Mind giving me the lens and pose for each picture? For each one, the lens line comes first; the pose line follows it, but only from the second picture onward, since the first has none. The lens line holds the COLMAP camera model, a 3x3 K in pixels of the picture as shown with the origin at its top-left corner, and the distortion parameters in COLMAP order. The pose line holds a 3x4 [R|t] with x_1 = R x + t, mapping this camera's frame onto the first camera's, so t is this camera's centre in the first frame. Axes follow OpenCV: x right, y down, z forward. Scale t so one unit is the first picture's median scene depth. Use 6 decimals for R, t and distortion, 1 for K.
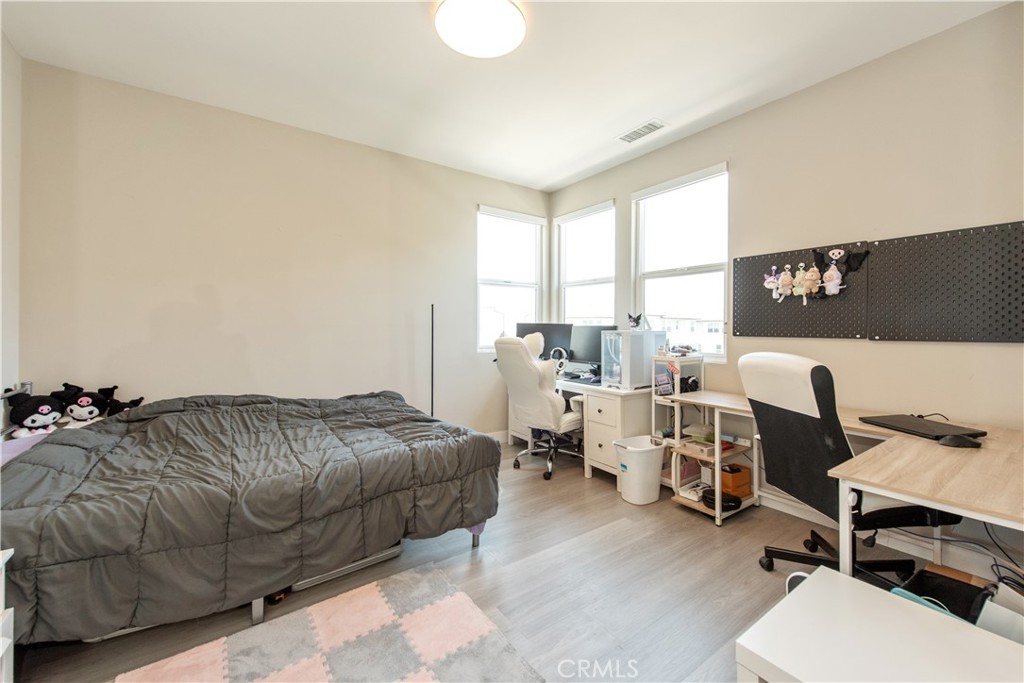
lens RADIAL K [[400.1, 0, 563.3], [0, 400.1, 322.4], [0, 0, 1]] dist [0.005766, -0.001034]
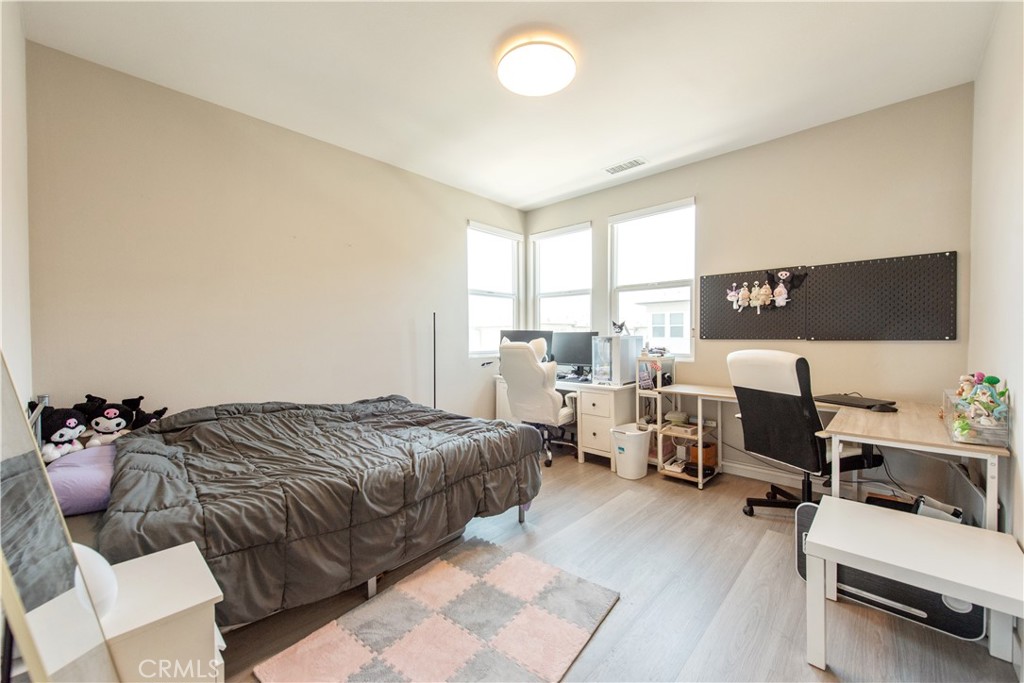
lens RADIAL K [[400.1, 0, 505.6], [0, 400.1, 339.2], [0, 0, 1]] dist [0.005766, -0.001034]
pose [[0.981060, -0.009144, 0.193489, -0.455411], [0.005936, 0.999835, 0.017150, 0.010562], [-0.193614, -0.015676, 0.980953, -0.108636]]
